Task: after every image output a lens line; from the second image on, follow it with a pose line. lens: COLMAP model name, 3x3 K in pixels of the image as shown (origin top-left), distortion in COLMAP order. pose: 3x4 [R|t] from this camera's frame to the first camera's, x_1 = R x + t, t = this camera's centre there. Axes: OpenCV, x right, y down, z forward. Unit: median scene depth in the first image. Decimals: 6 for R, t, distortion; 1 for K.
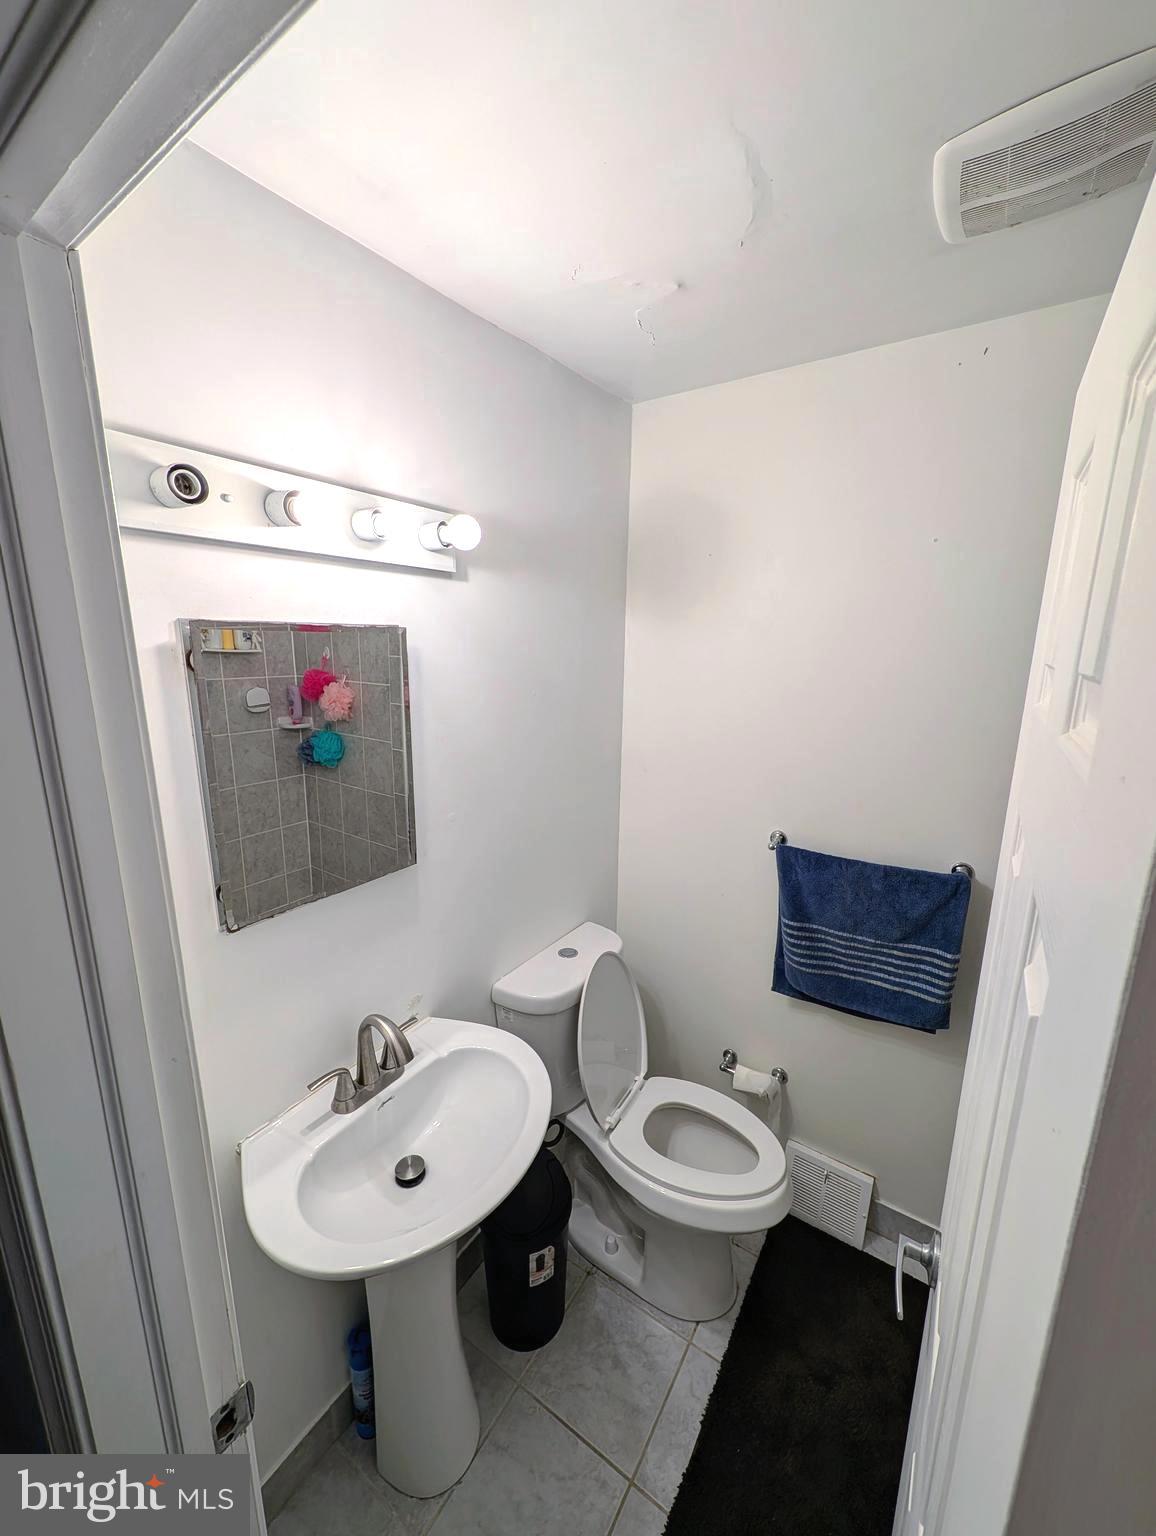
lens RADIAL K [[590.7, 0, 584.3], [0, 590.7, 766.5], [0, 0, 1]] dist [0.001267, 0.000113]
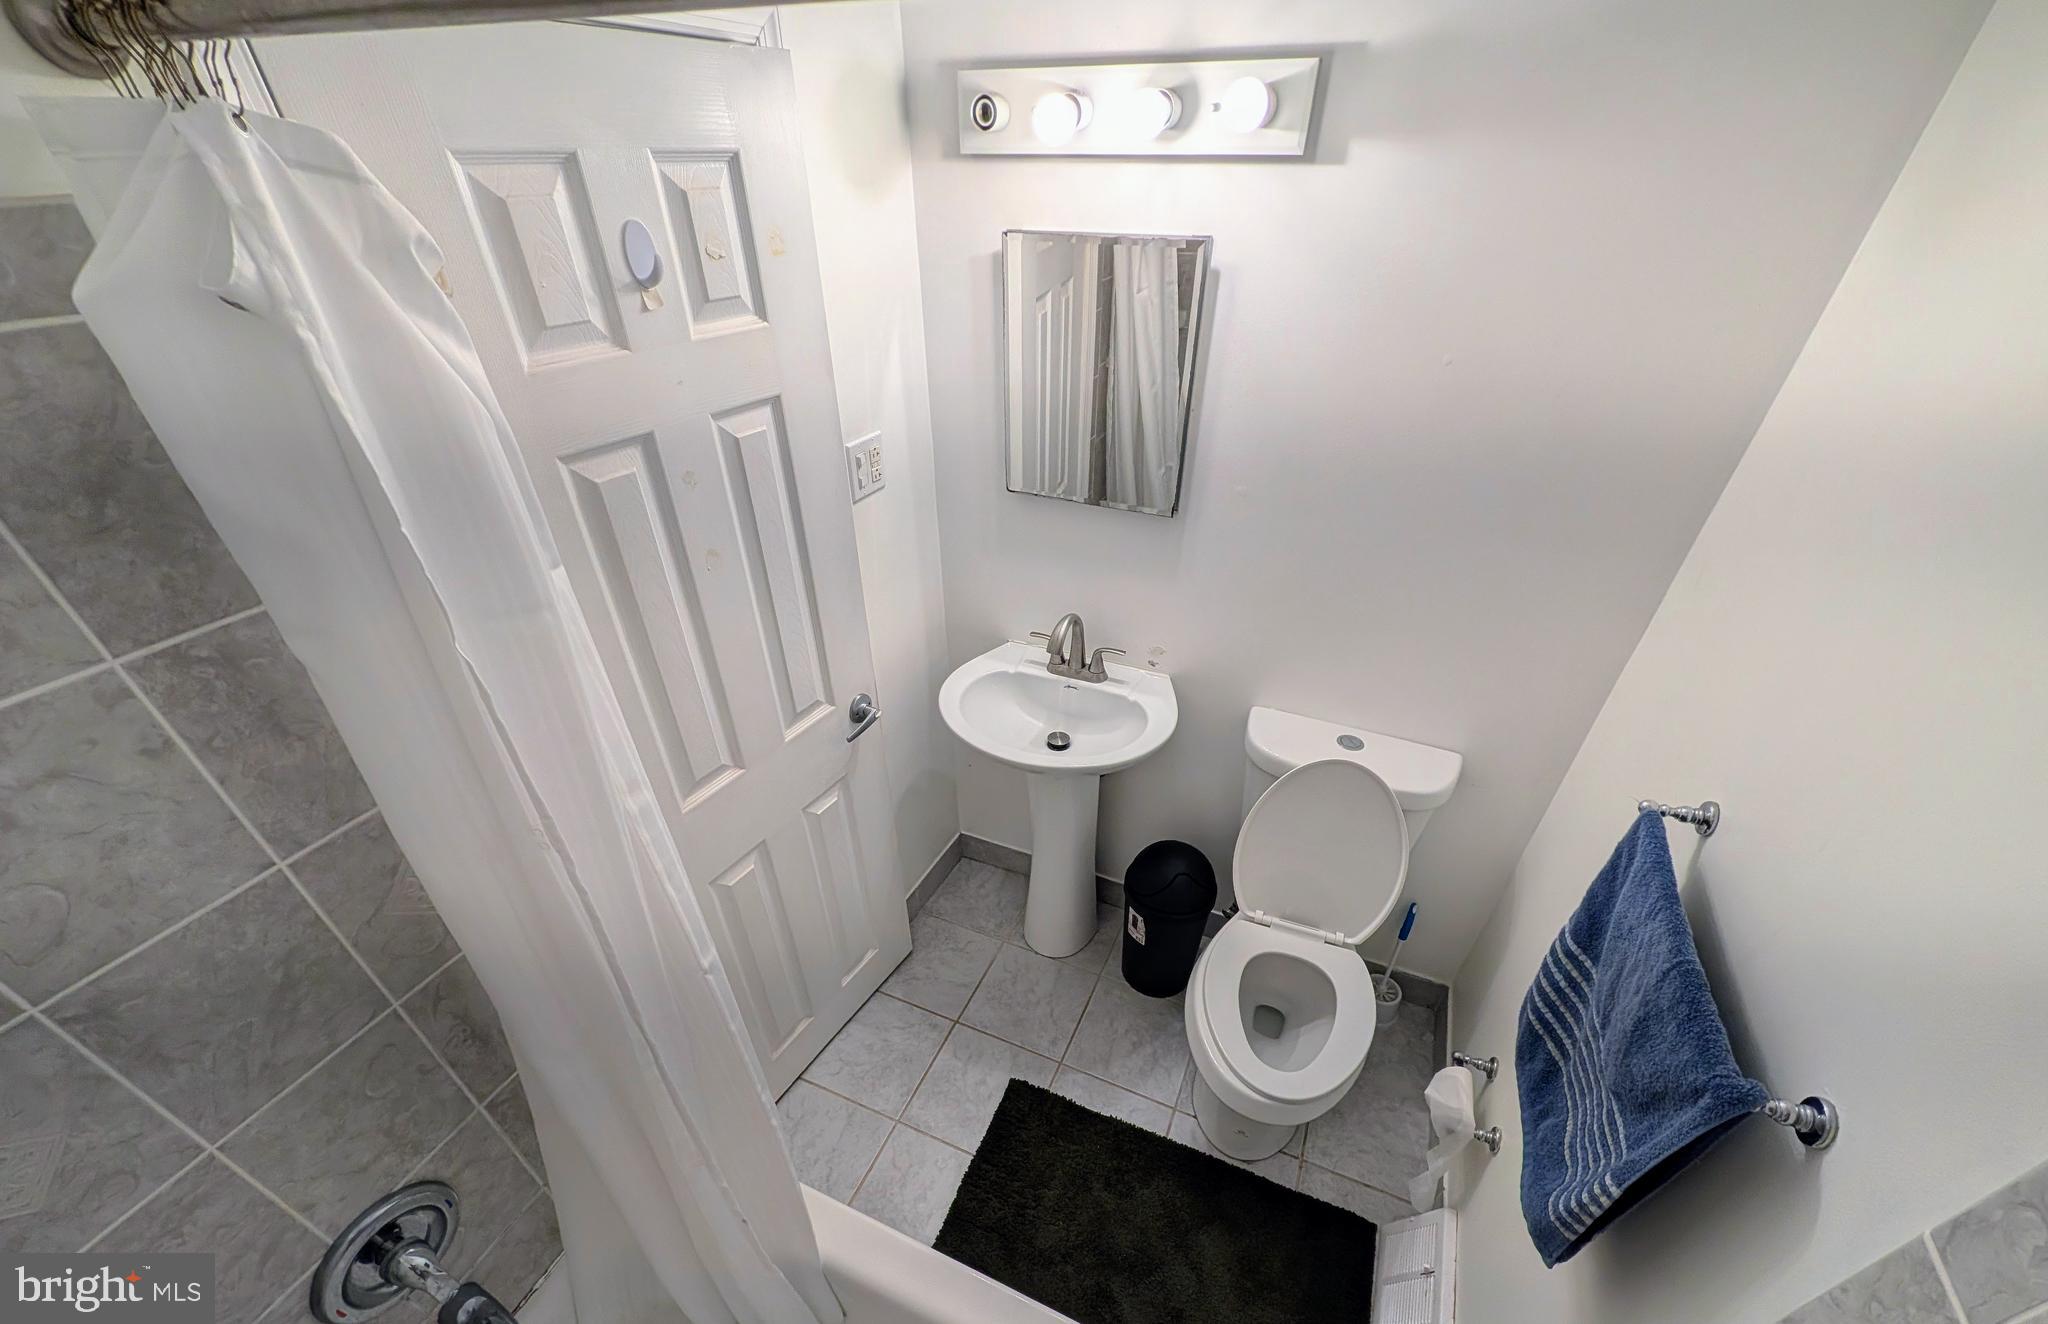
lens RADIAL K [[764.9, 0, 1020.2], [0, 764.9, 729.0], [0, 0, 1]] dist [-0.000473, -0.000049]
pose [[0.177279, 0.581825, -0.793758, 0.903613], [-0.201332, 0.810916, 0.549437, -0.201293], [0.963347, 0.062405, 0.260899, 0.457368]]
